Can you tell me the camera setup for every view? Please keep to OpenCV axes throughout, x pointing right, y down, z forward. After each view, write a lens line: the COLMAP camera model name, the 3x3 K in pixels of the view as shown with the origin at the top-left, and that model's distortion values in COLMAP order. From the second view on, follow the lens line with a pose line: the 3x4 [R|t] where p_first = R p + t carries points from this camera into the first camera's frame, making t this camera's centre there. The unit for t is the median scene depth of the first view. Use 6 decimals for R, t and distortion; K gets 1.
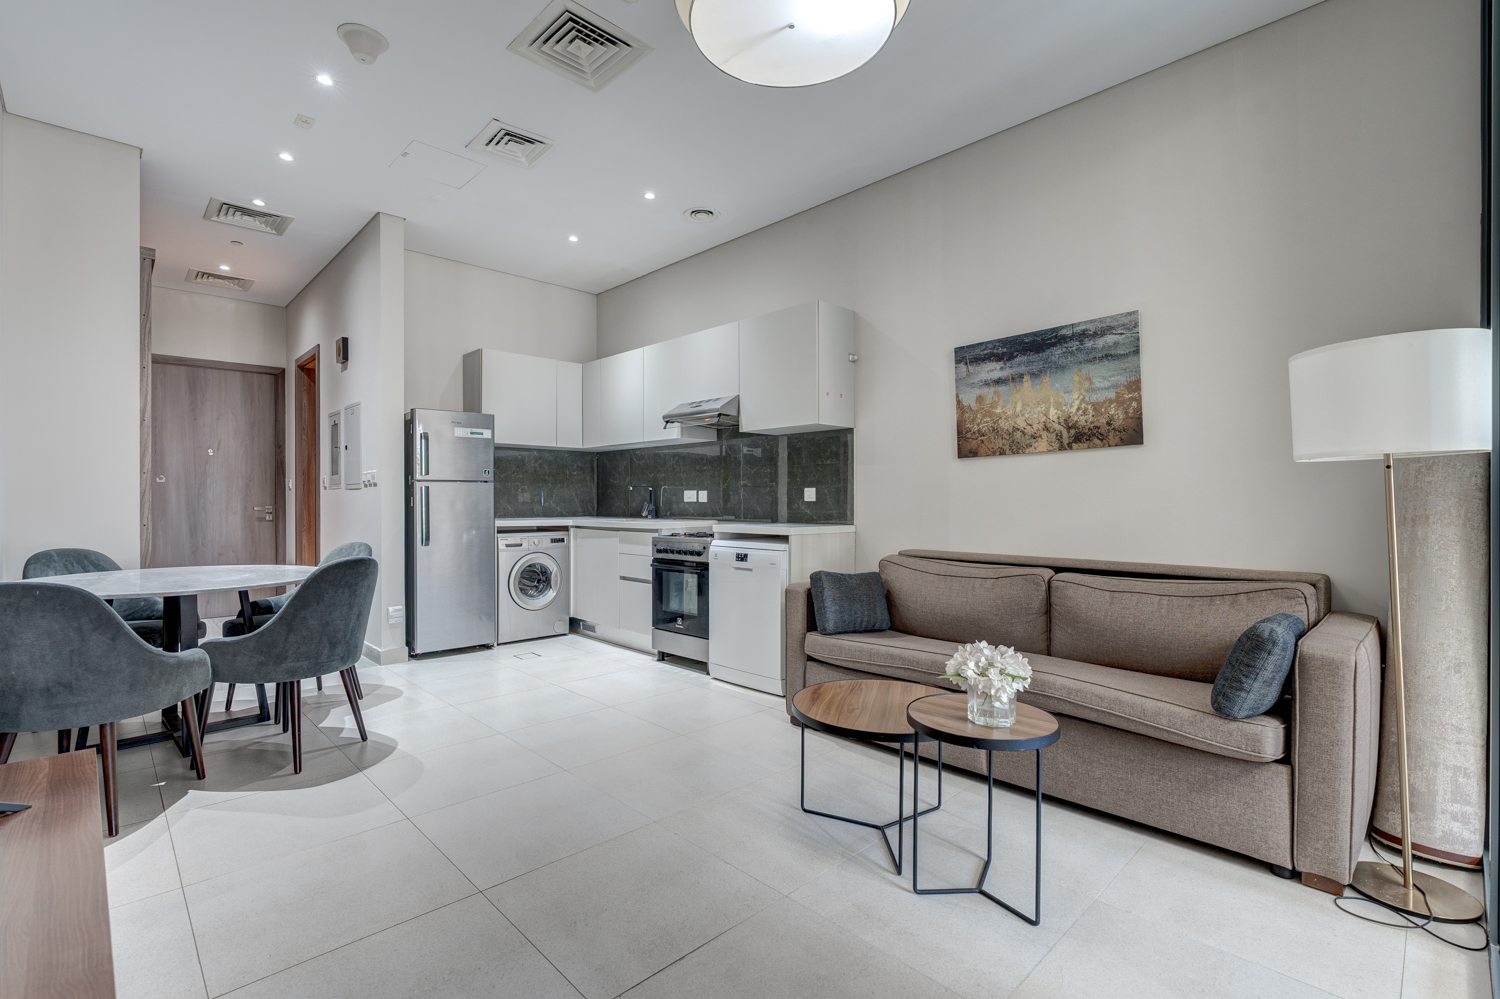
lens RADIAL K [[679.4, 0, 746.7], [0, 679.4, 497.4], [0, 0, 1]] dist [0.000138, 0.000329]
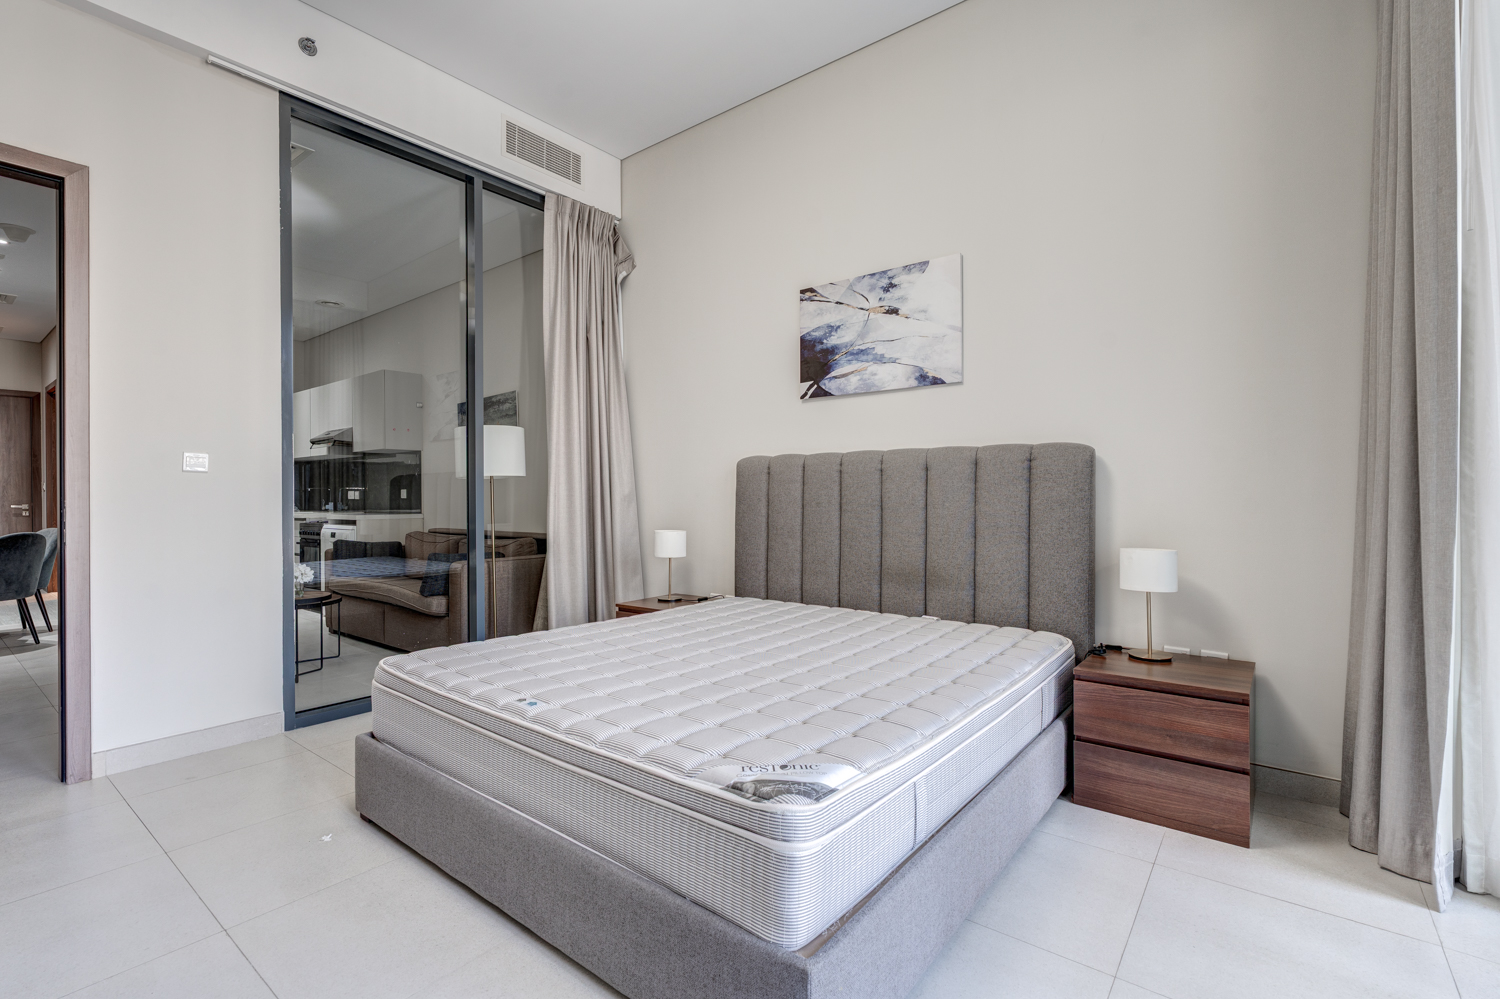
lens RADIAL K [[679.4, 0, 746.7], [0, 679.4, 497.4], [0, 0, 1]] dist [0.000138, 0.000329]
pose [[0.991785, -0.004491, 0.127841, 0.475577], [0.003957, 0.999982, 0.004432, -0.000139], [-0.127858, -0.003890, 0.991785, -0.425313]]
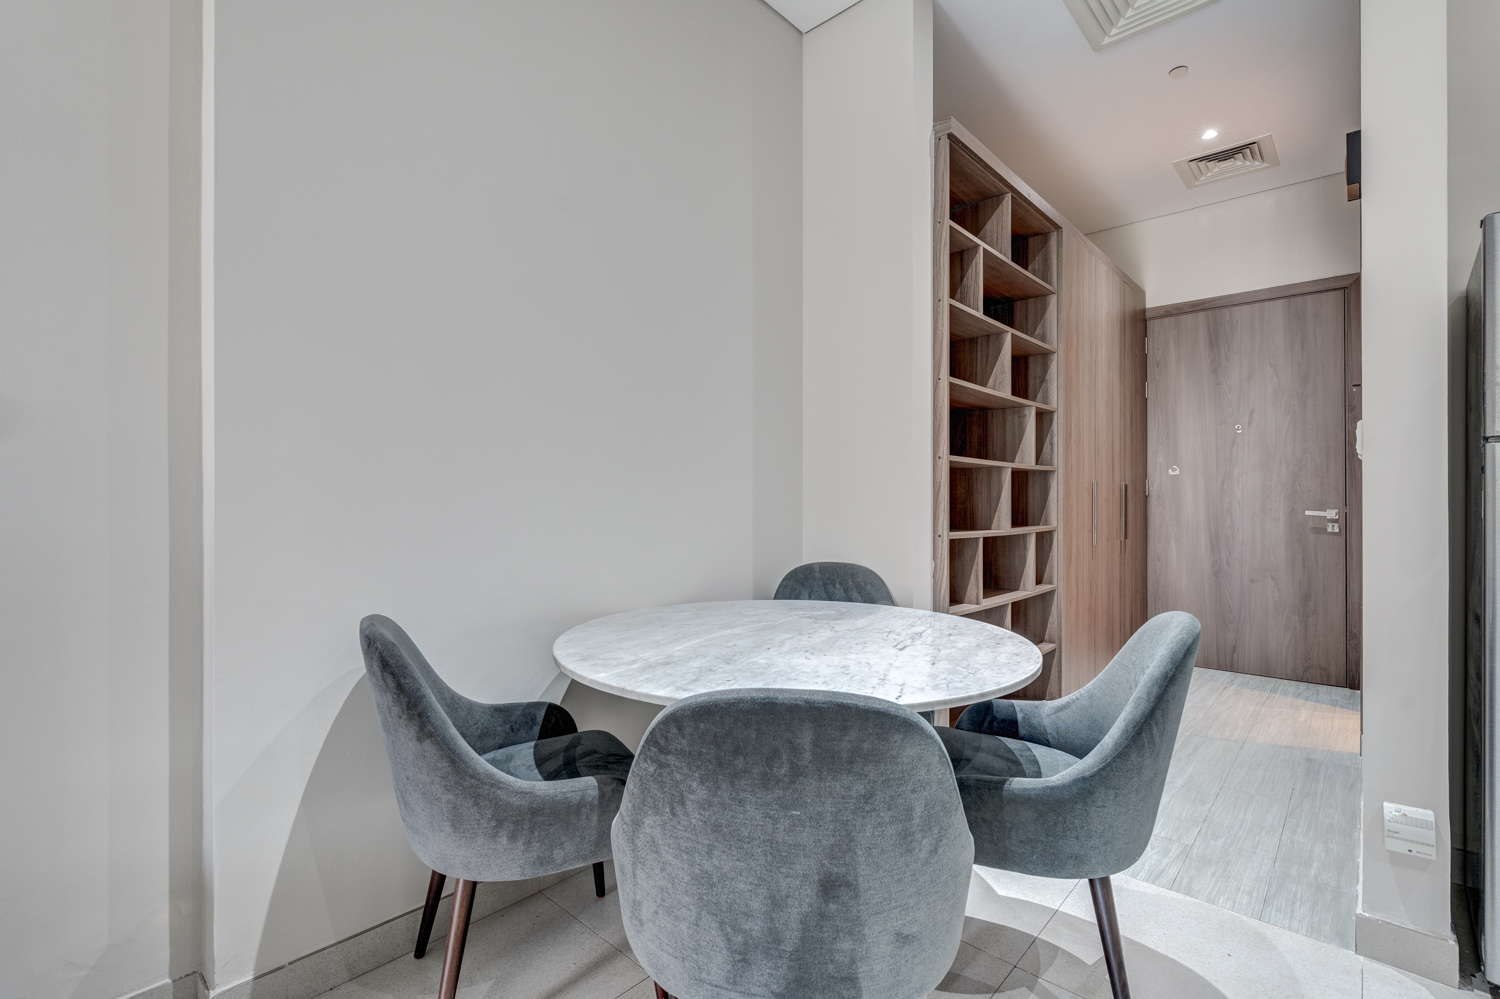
lens RADIAL K [[679.4, 0, 746.7], [0, 679.4, 497.4], [0, 0, 1]] dist [0.000138, 0.000329]
pose [[0.057011, -0.000352, -0.998373, -0.143299], [0.002139, 0.999998, -0.000231, 0.001470], [0.998371, -0.002122, 0.057012, 0.485546]]
